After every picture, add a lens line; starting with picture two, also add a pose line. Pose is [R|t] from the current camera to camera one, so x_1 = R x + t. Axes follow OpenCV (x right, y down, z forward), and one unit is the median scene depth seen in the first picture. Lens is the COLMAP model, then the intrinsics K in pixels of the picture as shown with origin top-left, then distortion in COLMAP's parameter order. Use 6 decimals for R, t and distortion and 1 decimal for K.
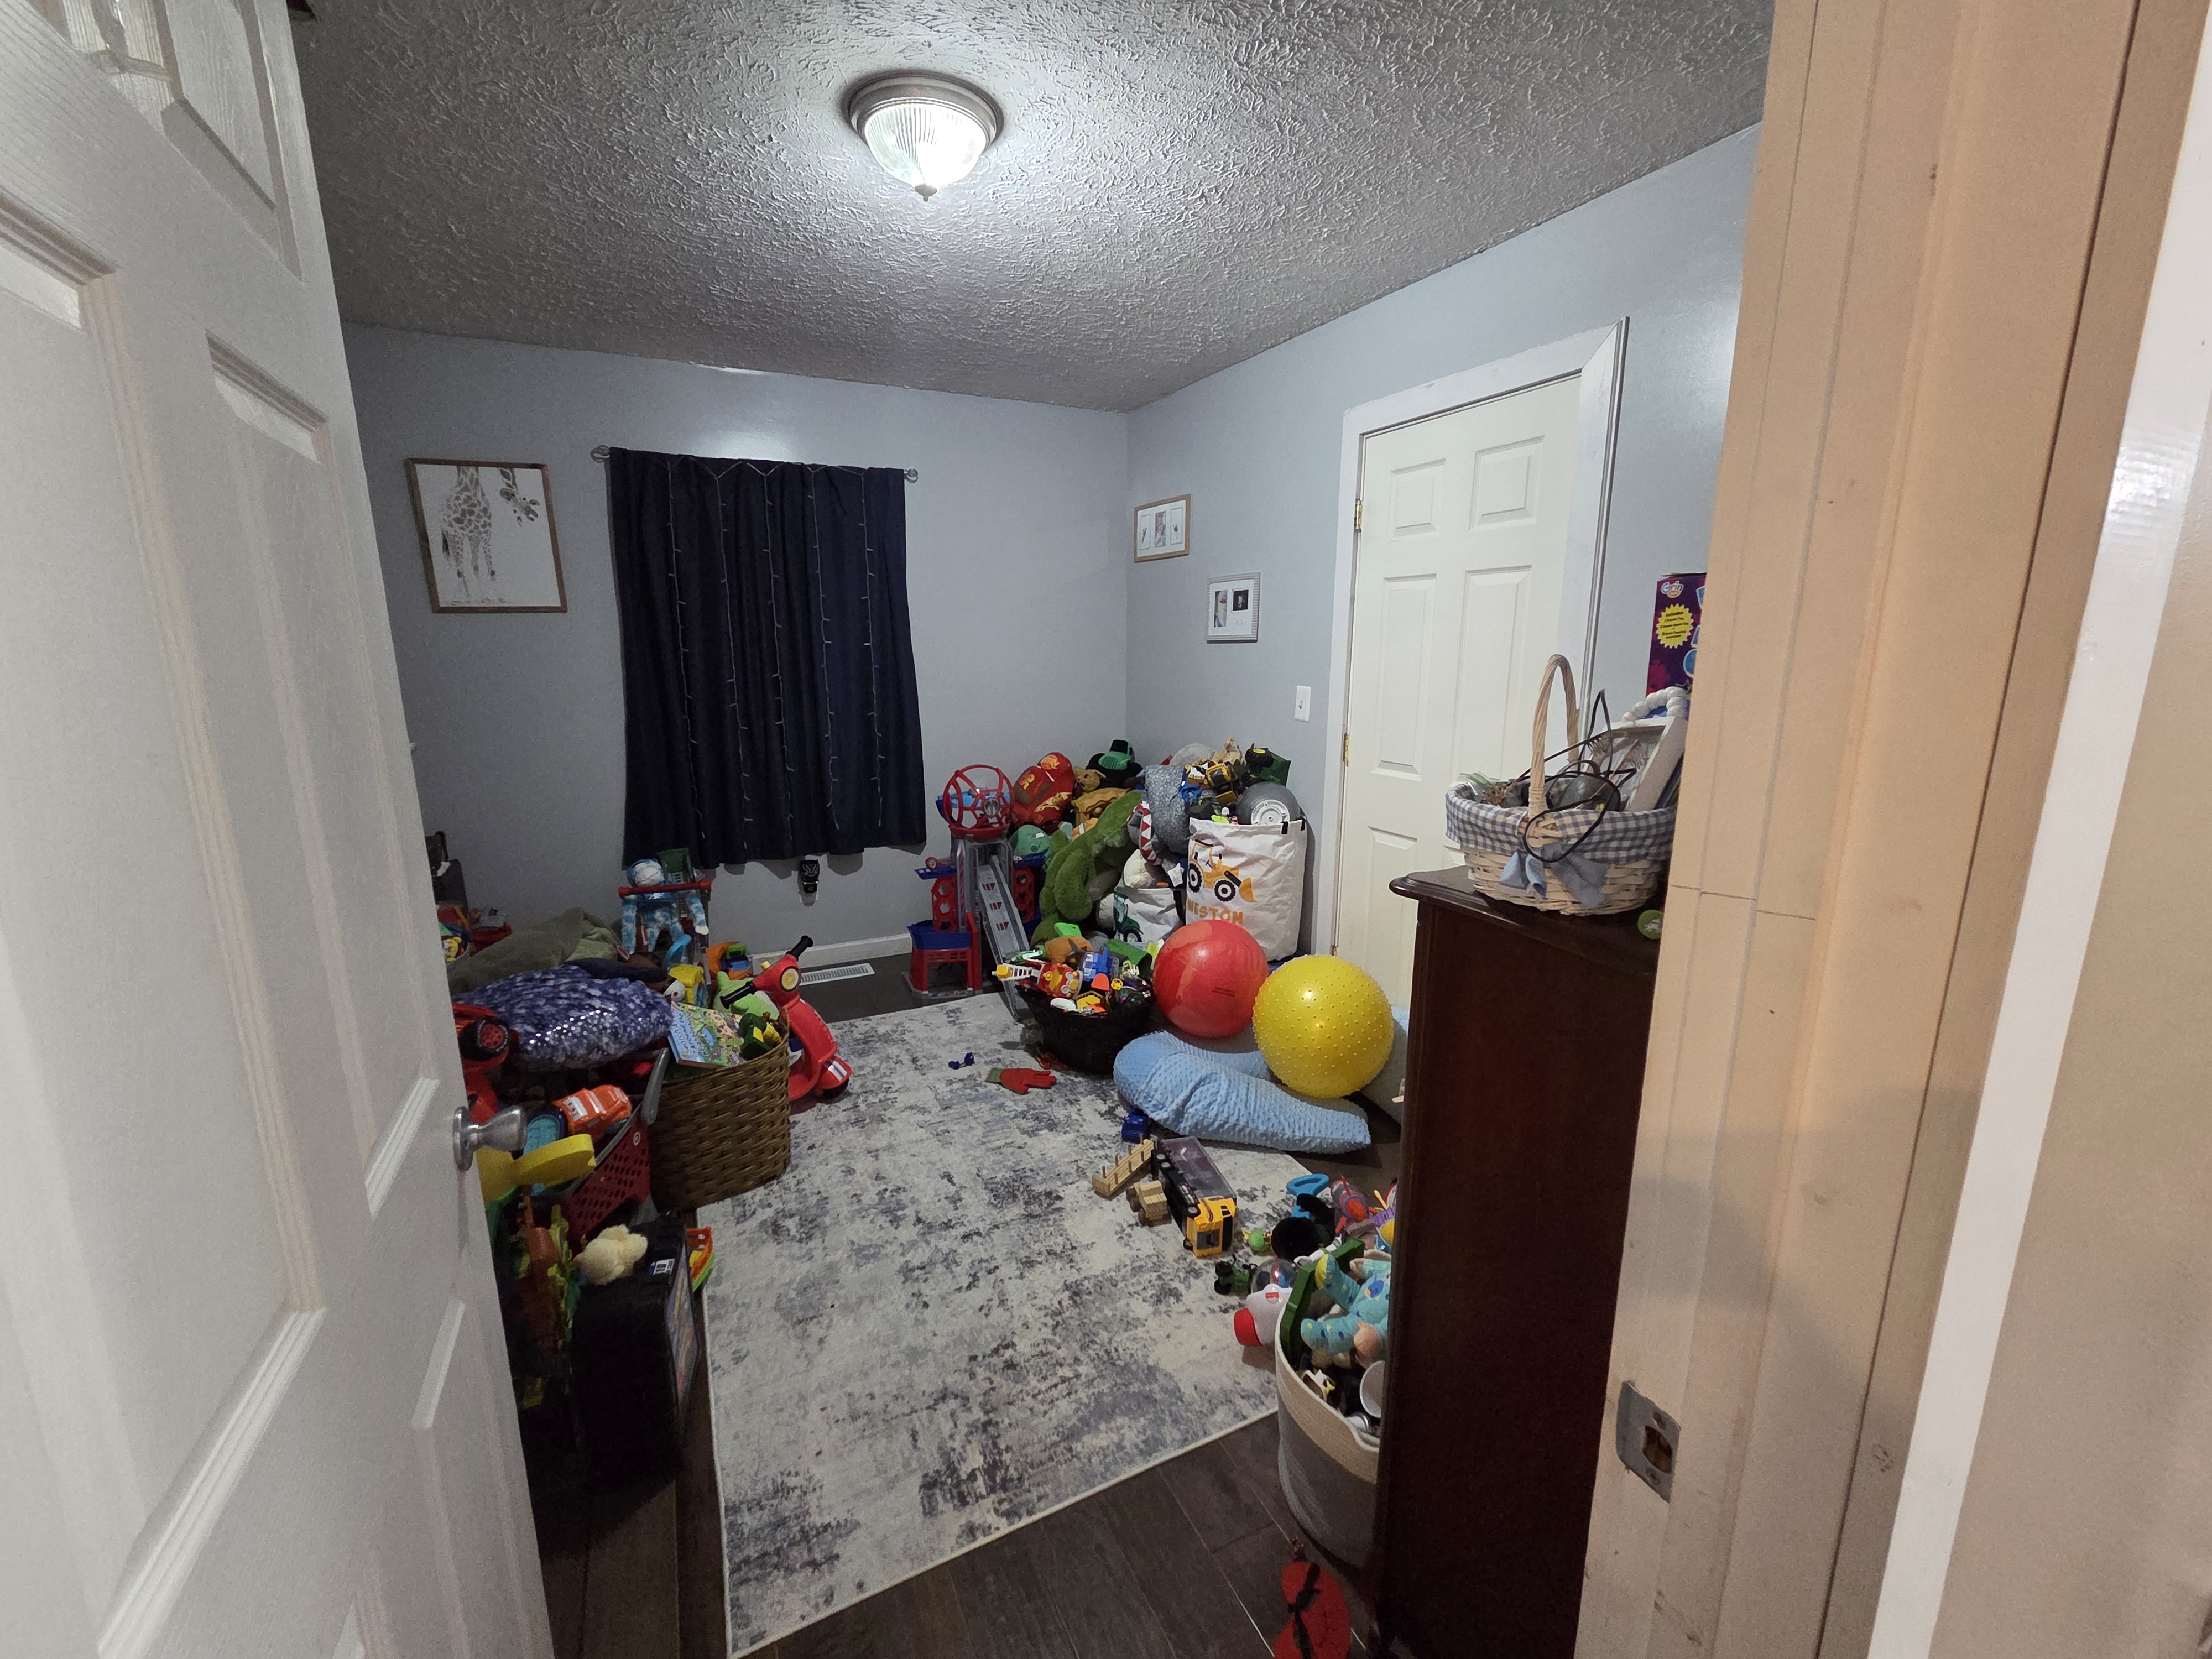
lens RADIAL K [[905.4, 0, 1106.6], [0, 905.4, 831.0], [0, 0, 1]] dist [0.001803, -0.000403]
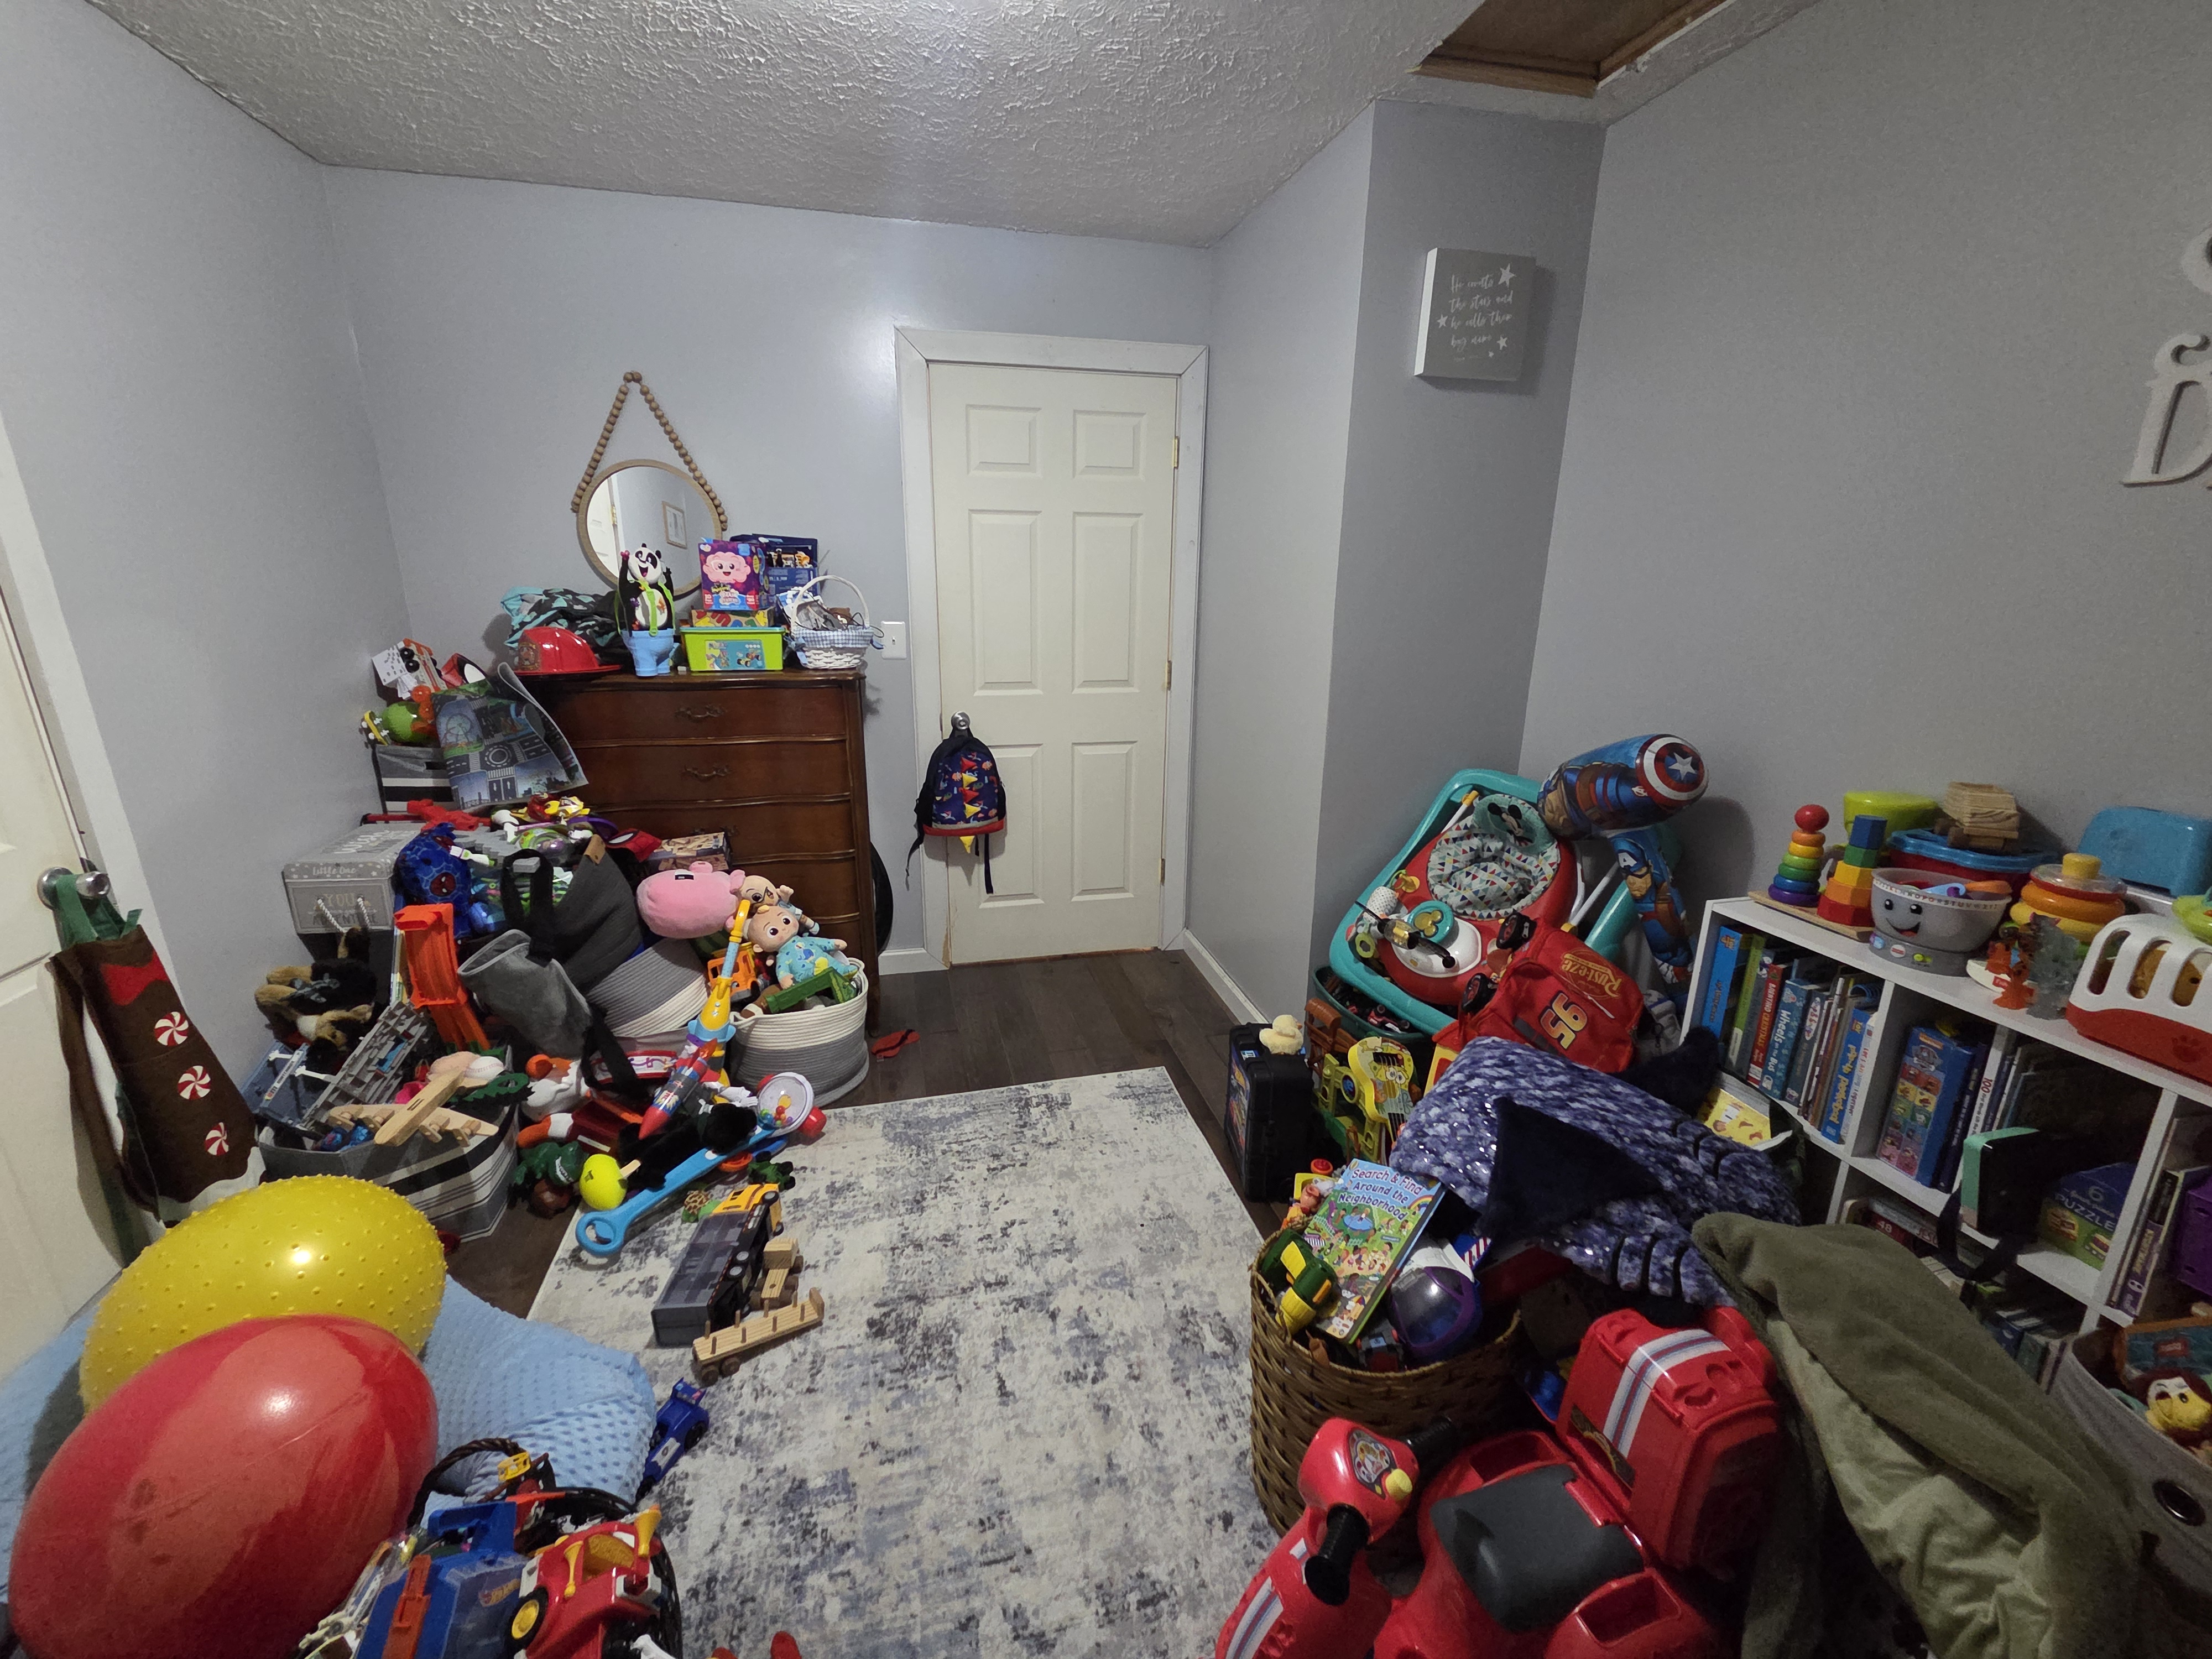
lens RADIAL K [[905.4, 0, 1100.8], [0, 905.4, 830.0], [0, 0, 1]] dist [0.001803, -0.000403]
pose [[-0.976214, -0.066845, 0.206245, -0.311046], [0.038559, 0.882589, 0.468562, -0.258769], [-0.213351, 0.465370, -0.859018, 1.195426]]
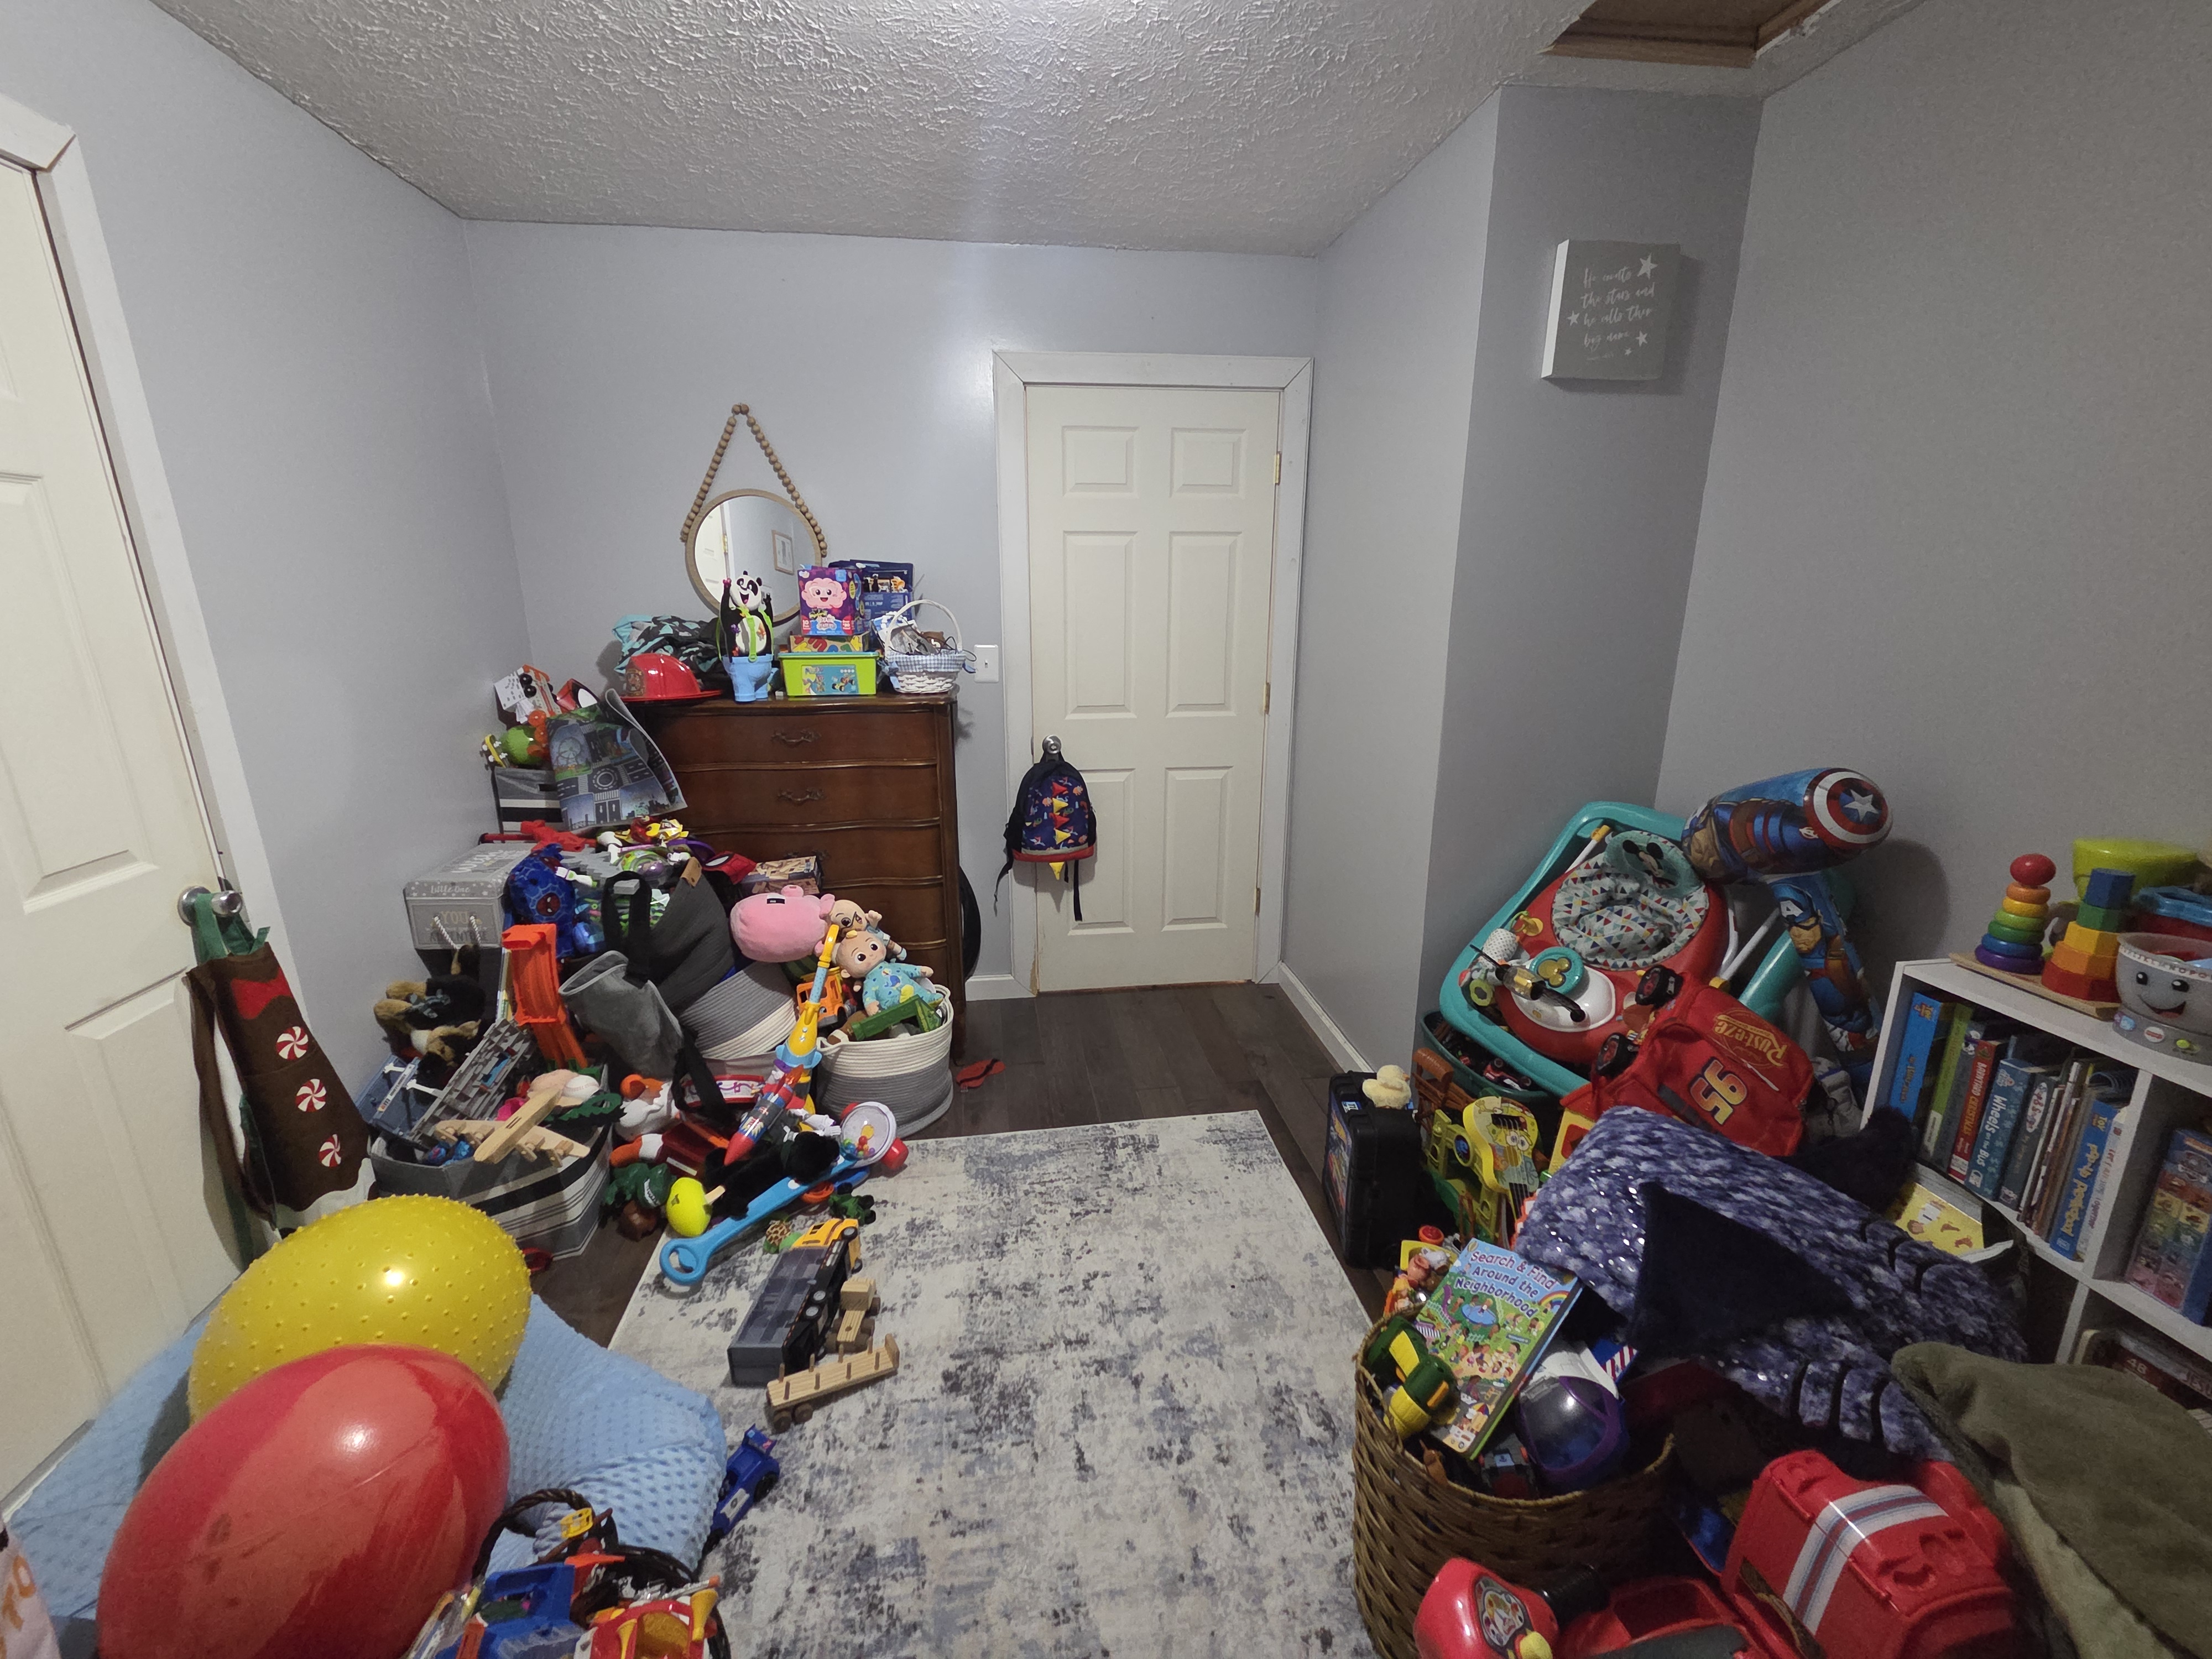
lens RADIAL K [[905.4, 0, 1100.3], [0, 905.4, 829.7], [0, 0, 1]] dist [0.001803, -0.000403]
pose [[-0.949136, -0.075852, 0.305595, -0.302040], [0.071782, 0.892866, 0.444565, -0.253234], [-0.306576, 0.443888, -0.842006, 1.162768]]
